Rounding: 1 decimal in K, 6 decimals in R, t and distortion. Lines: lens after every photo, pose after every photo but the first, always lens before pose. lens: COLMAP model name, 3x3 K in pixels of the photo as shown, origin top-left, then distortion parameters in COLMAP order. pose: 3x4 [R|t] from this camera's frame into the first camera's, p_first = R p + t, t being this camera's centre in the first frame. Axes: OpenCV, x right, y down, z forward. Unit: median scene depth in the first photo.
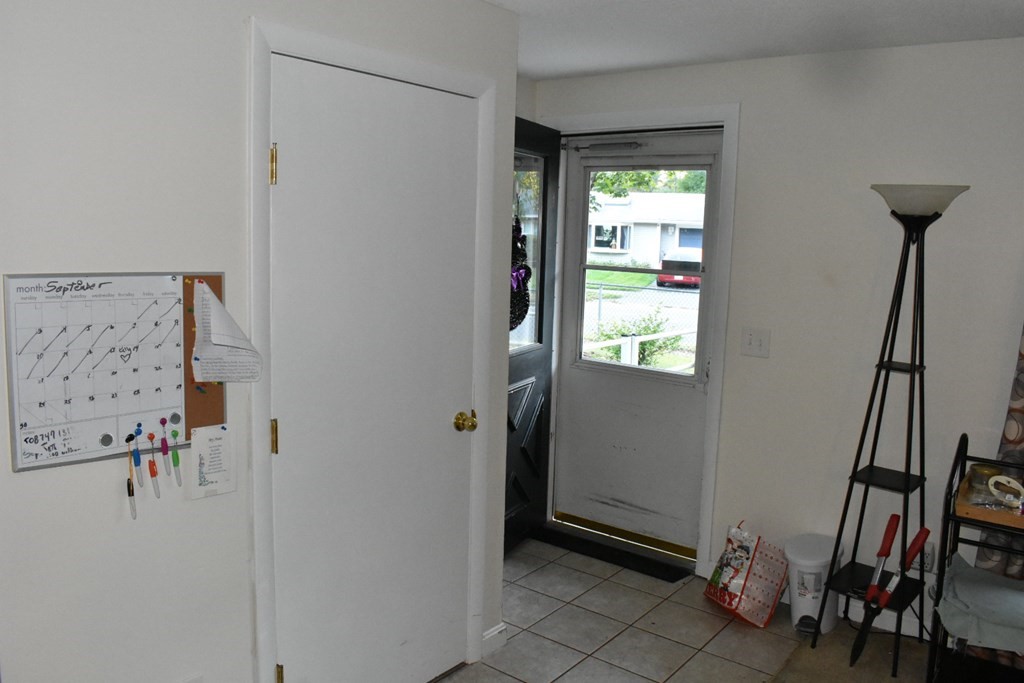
lens RADIAL K [[802.1, 0, 512.0], [0, 802.1, 341.5], [0, 0, 1]] dist [-0.095022, 0.012198]
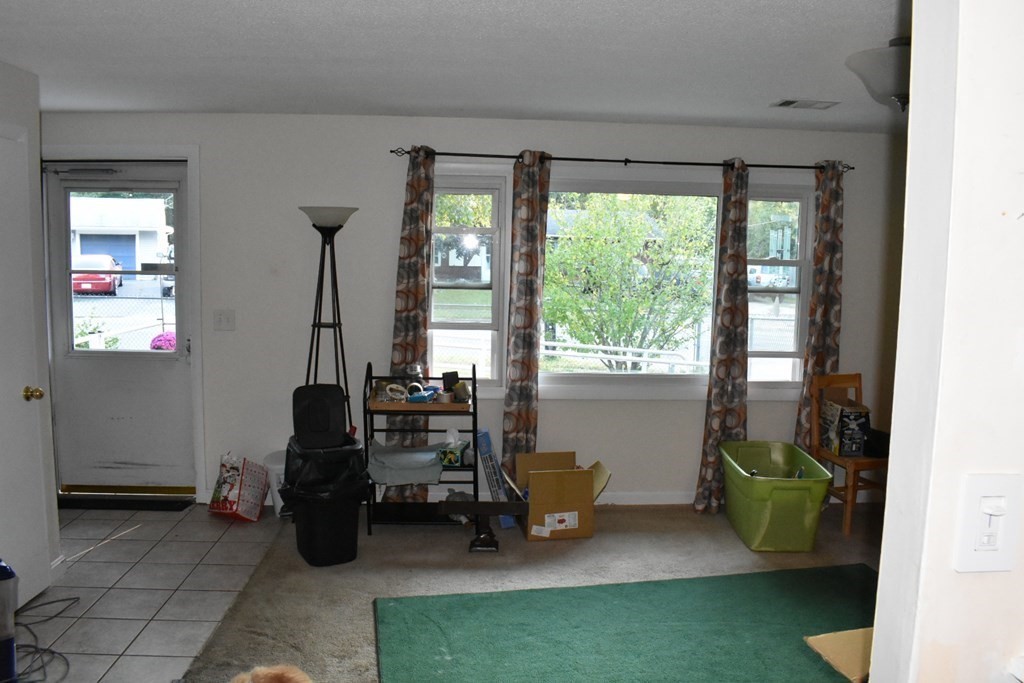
lens RADIAL K [[802.1, 0, 512.0], [0, 802.1, 341.5], [0, 0, 1]] dist [-0.095022, 0.012198]
pose [[0.754955, -0.090670, 0.649478, -0.218225], [0.093108, 0.995183, 0.030703, 0.044270], [-0.649133, 0.037292, 0.759761, -0.371004]]
